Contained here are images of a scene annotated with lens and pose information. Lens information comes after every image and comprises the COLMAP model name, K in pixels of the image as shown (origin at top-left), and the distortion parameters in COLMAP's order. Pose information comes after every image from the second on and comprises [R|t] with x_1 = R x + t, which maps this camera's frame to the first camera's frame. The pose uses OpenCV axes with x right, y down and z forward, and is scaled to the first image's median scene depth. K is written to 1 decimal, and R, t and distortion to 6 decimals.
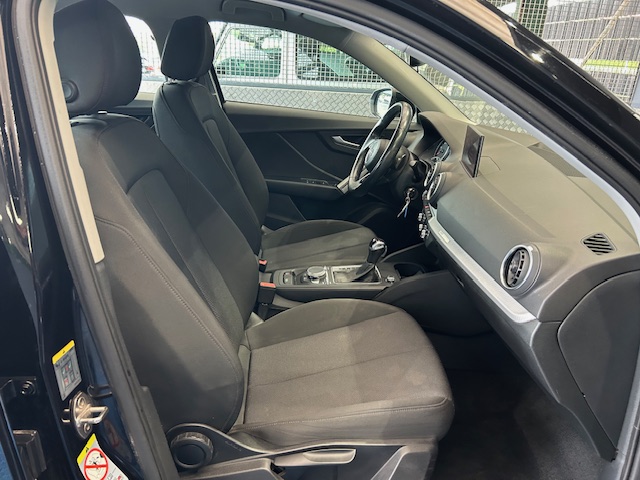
lens RADIAL K [[488.9, 0, 312.1], [0, 488.9, 244.2], [0, 0, 1]] dist [0.004756, -0.033112]
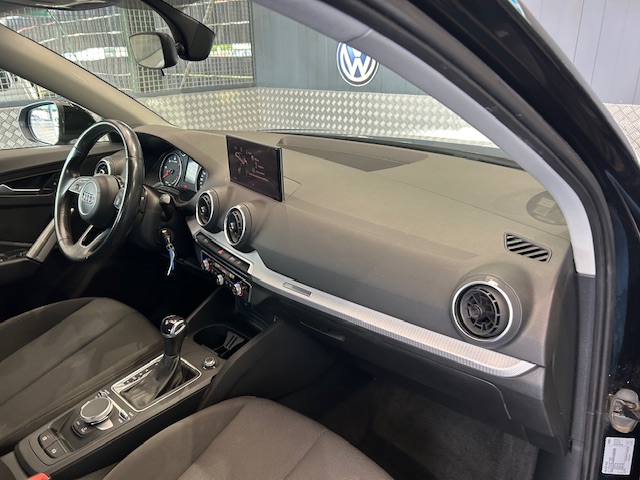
lens RADIAL K [[492.0, 0, 340.5], [0, 492.0, 239.2], [0, 0, 1]] dist [0.001395, -0.006236]
pose [[0.694999, -0.320580, 0.643587, -0.113994], [0.317521, 0.939935, 0.125310, -0.132468], [-0.645102, 0.117262, 0.755045, 0.321922]]
